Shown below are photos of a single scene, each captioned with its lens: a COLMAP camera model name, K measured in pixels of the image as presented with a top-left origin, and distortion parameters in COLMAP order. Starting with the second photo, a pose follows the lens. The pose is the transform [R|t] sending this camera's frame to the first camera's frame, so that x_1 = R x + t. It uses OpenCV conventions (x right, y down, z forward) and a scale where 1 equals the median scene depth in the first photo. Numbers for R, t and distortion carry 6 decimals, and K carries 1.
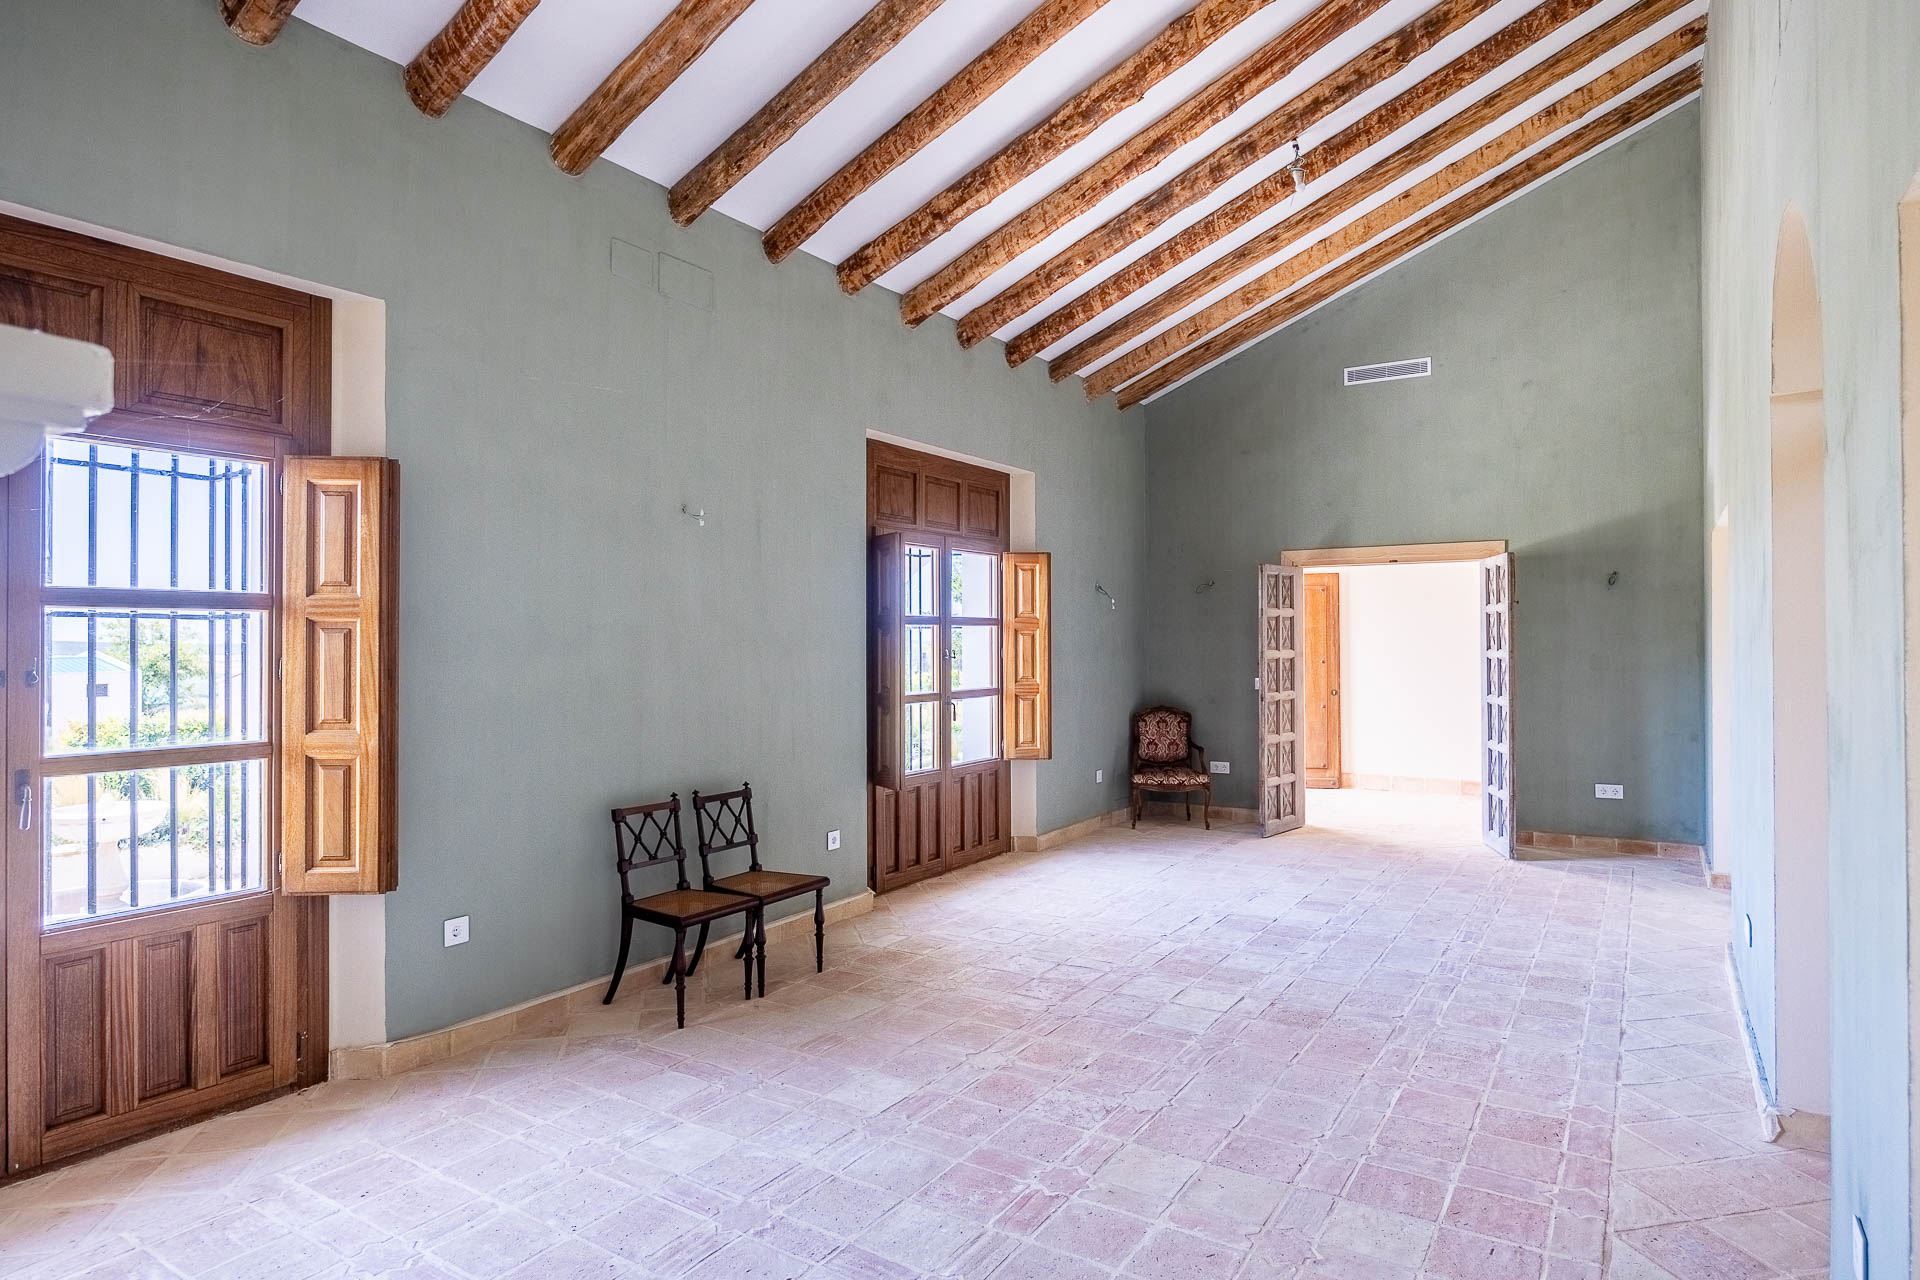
lens RADIAL K [[1078.2, 0, 954.6], [0, 1078.2, 643.3], [0, 0, 1]] dist [0.000734, -0.000735]
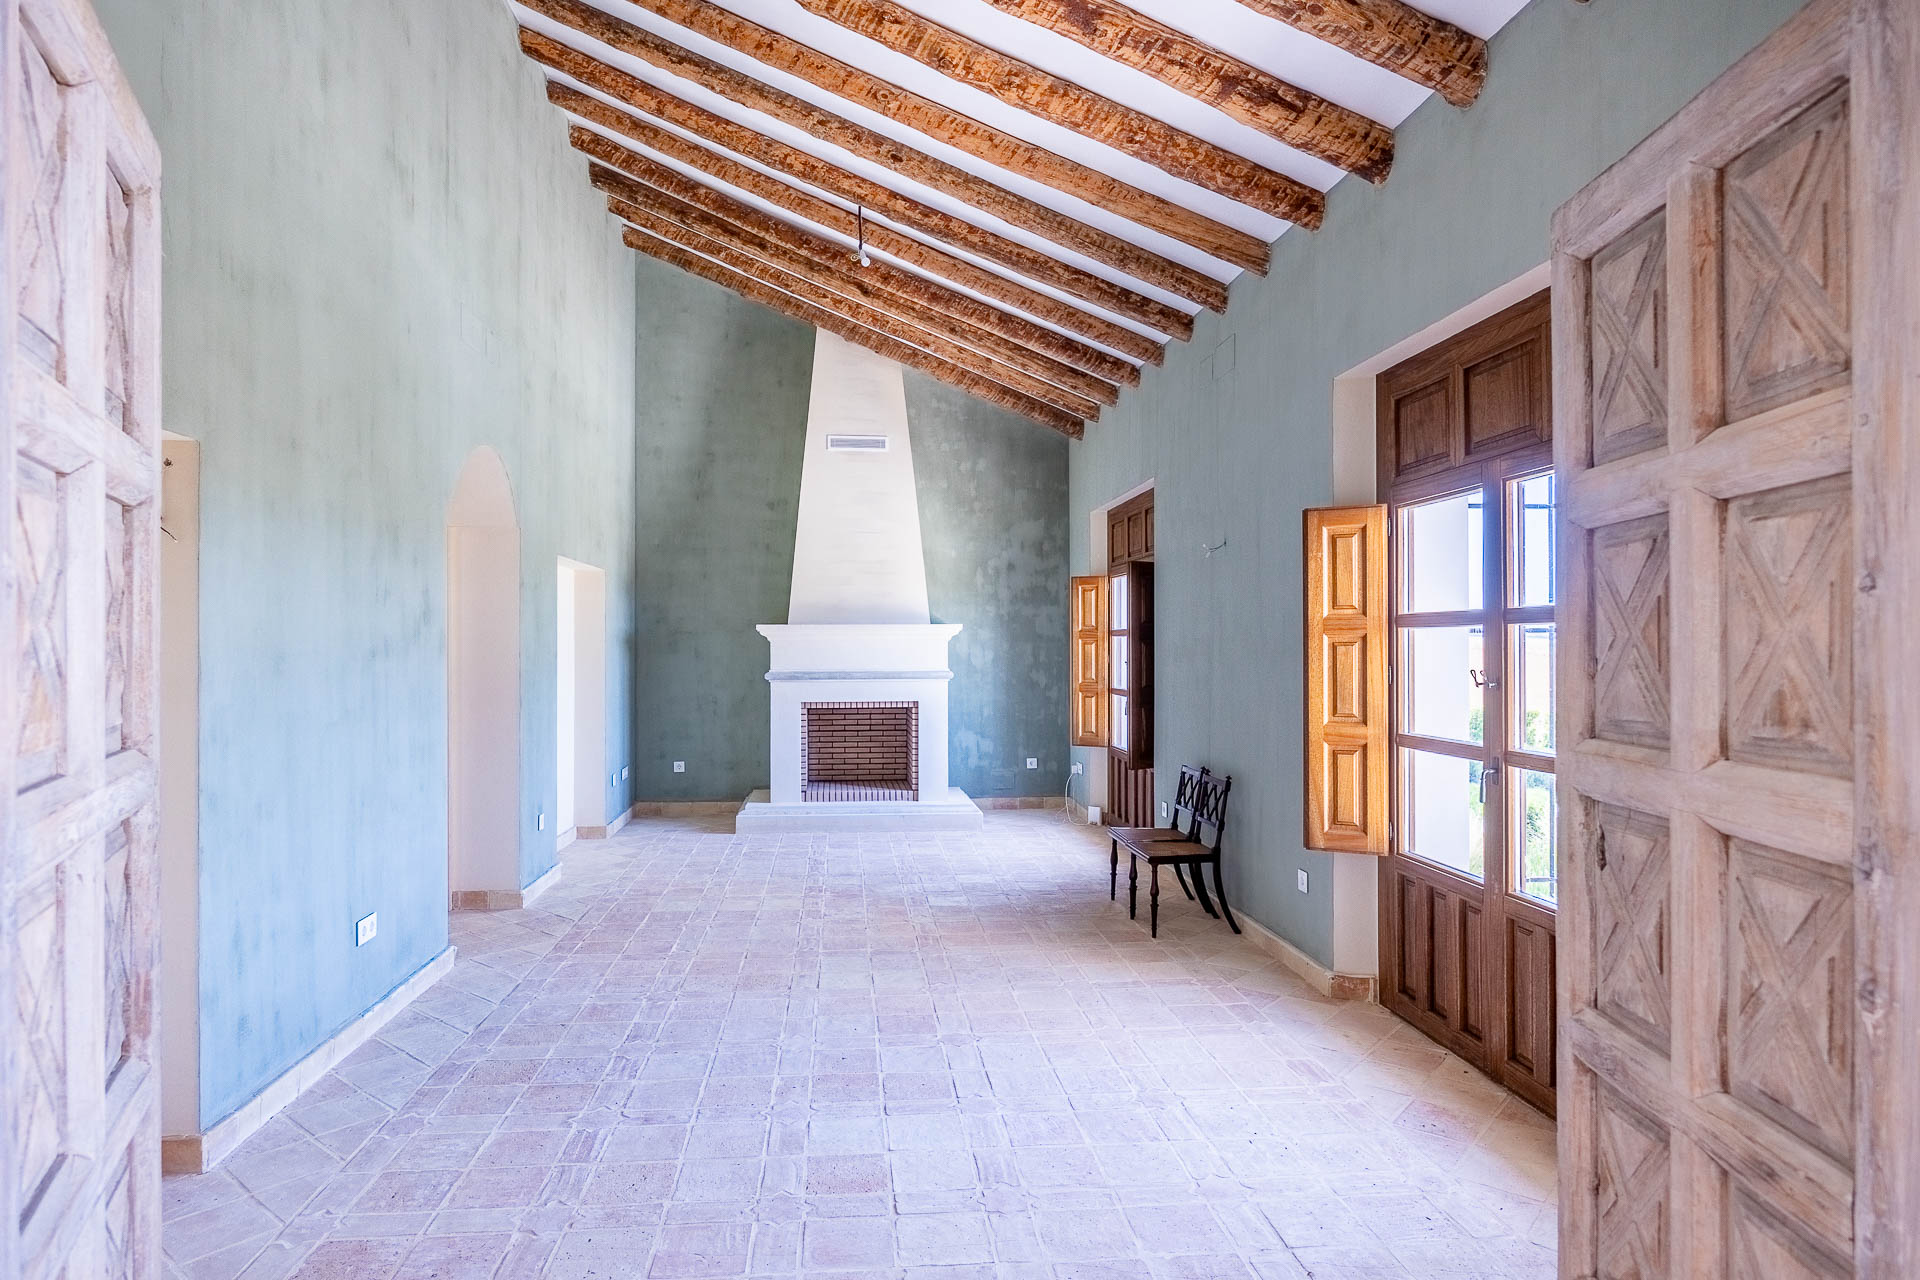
lens RADIAL K [[1078.2, 0, 957.7], [0, 1078.2, 643.2], [0, 0, 1]] dist [0.000734, -0.000735]
pose [[-0.774268, 0.002964, -0.632851, 0.839296], [0.005602, 0.999982, -0.002170, -0.010343], [0.632833, -0.005225, -0.774271, 1.924529]]
